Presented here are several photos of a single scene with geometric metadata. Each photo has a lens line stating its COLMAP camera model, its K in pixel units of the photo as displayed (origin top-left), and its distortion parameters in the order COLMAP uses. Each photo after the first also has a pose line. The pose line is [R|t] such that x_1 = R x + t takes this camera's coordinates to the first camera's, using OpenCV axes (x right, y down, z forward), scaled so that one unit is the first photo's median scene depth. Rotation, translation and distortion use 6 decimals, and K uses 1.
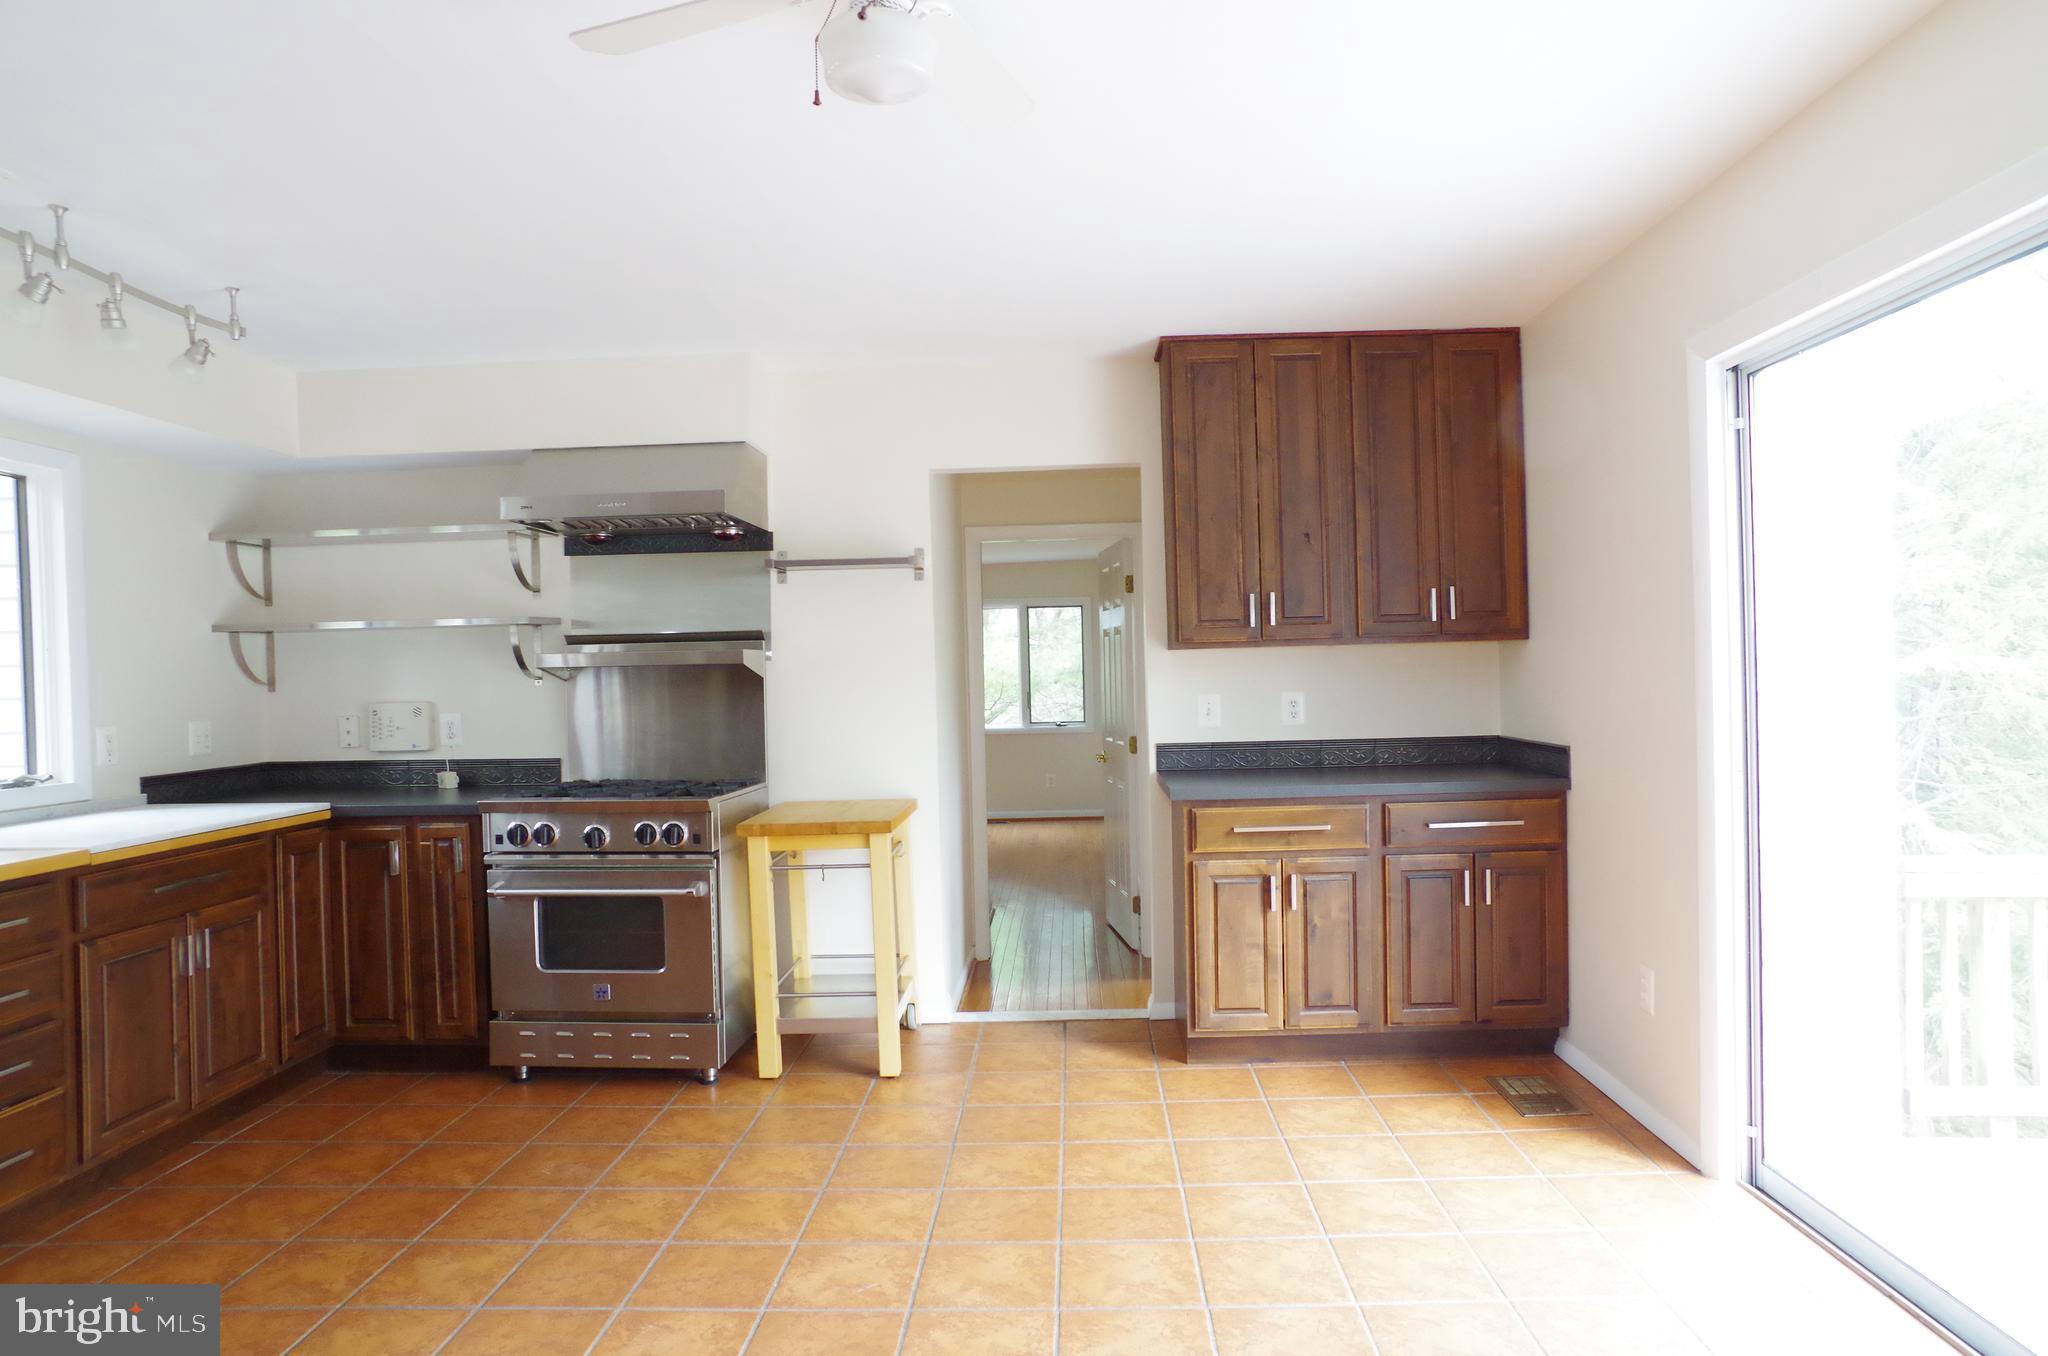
lens RADIAL K [[1261.8, 0, 1026.9], [0, 1261.8, 670.7], [0, 0, 1]] dist [-0.097473, 0.074342]
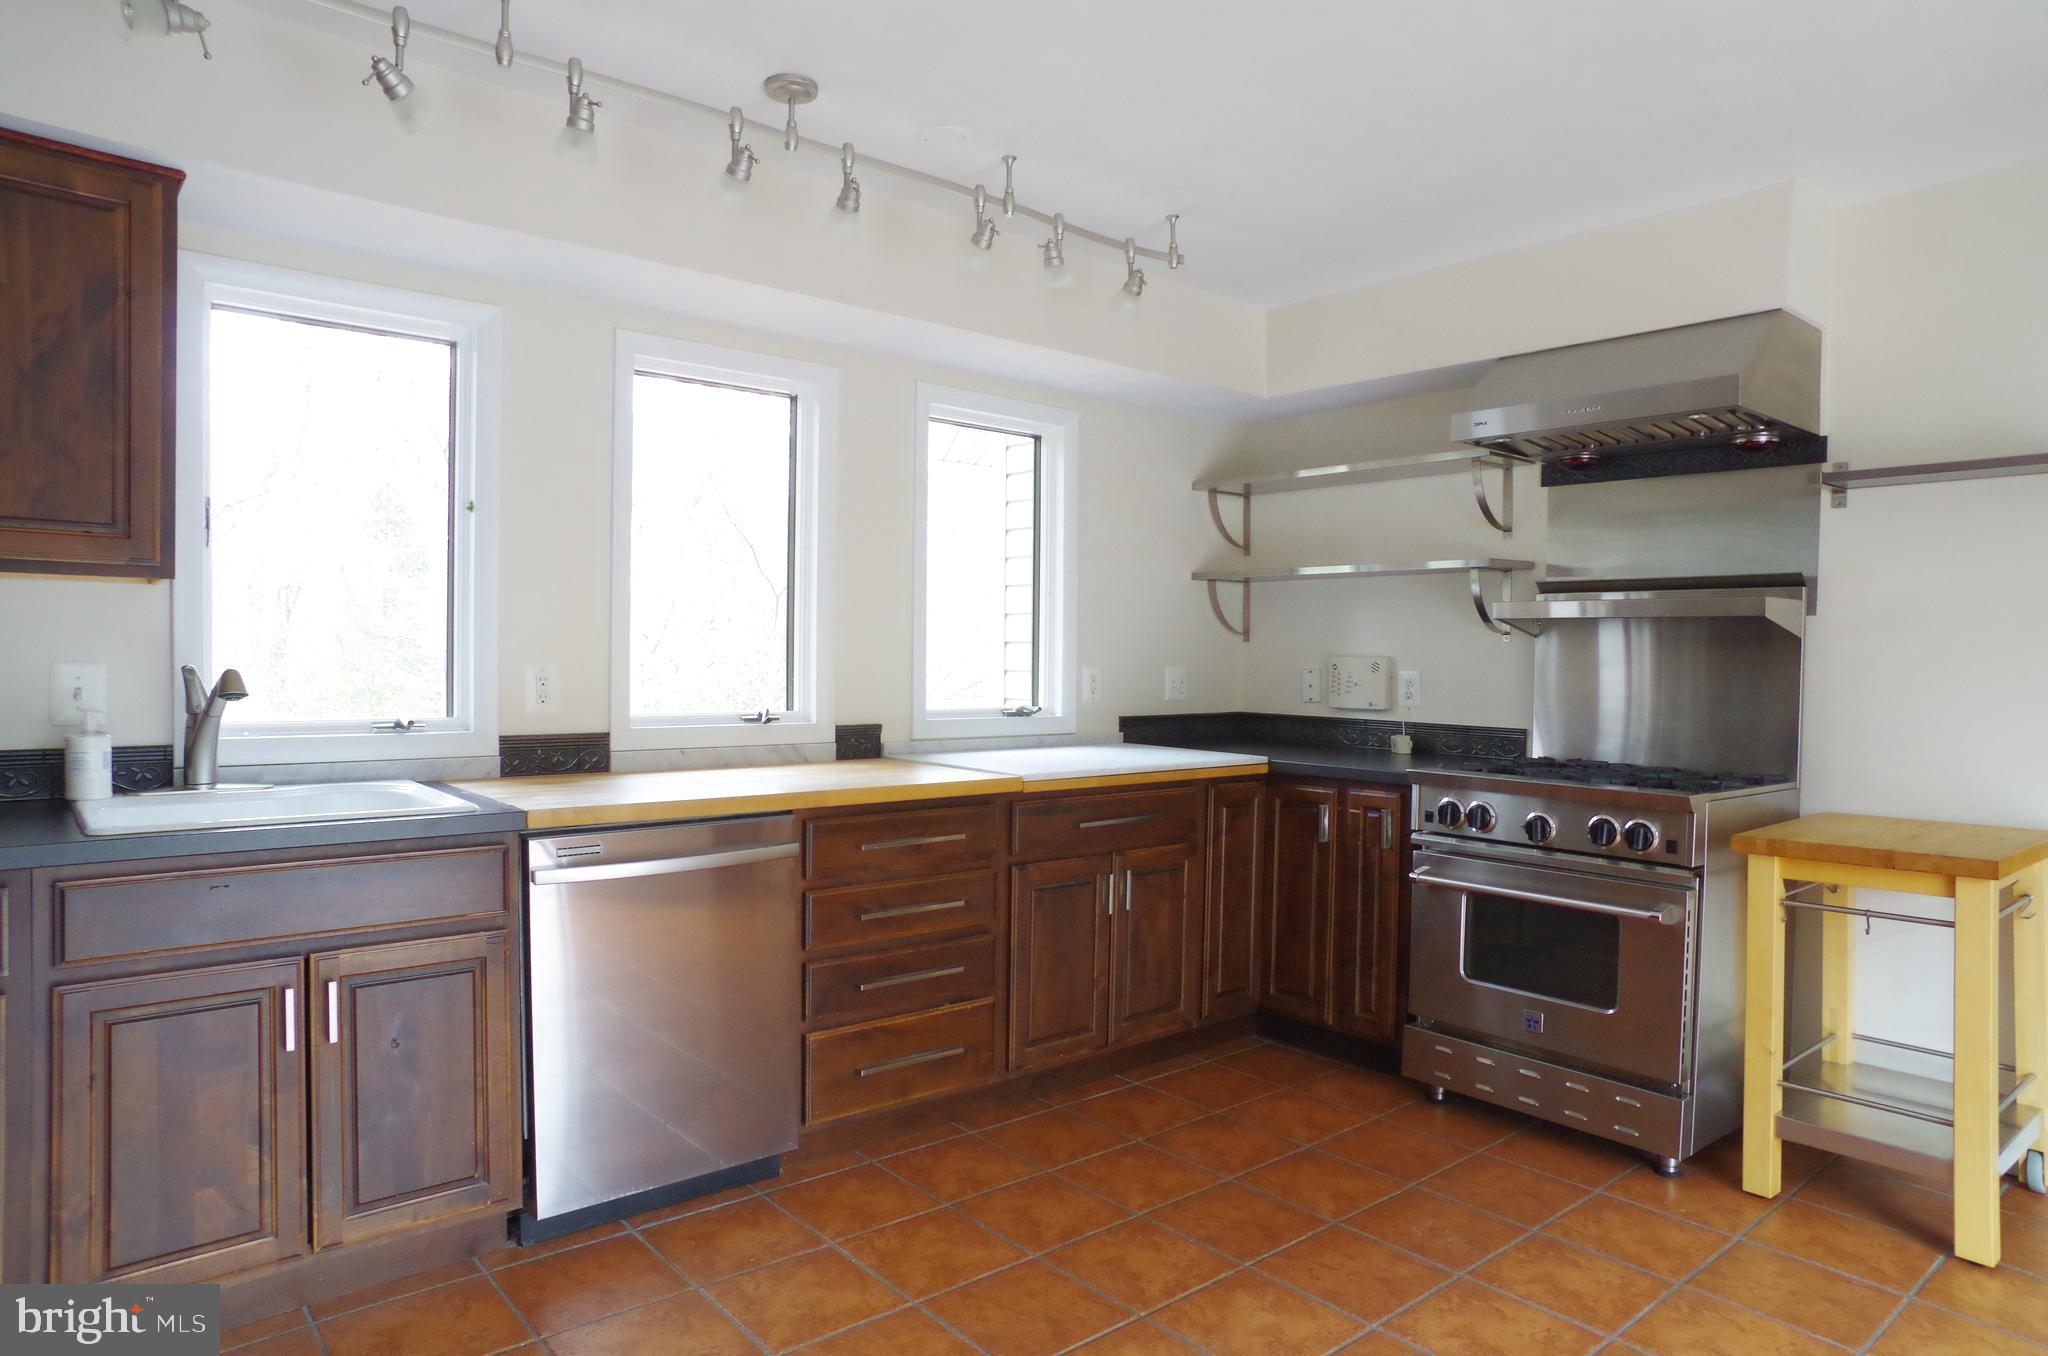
lens RADIAL K [[1261.8, 0, 1002.8], [0, 1261.8, 679.8], [0, 0, 1]] dist [-0.097473, 0.074342]
pose [[0.671035, 0.047443, -0.739906, 0.006682], [-0.029124, 0.998867, 0.037634, 0.019002], [0.740854, -0.003704, 0.671656, 0.212772]]
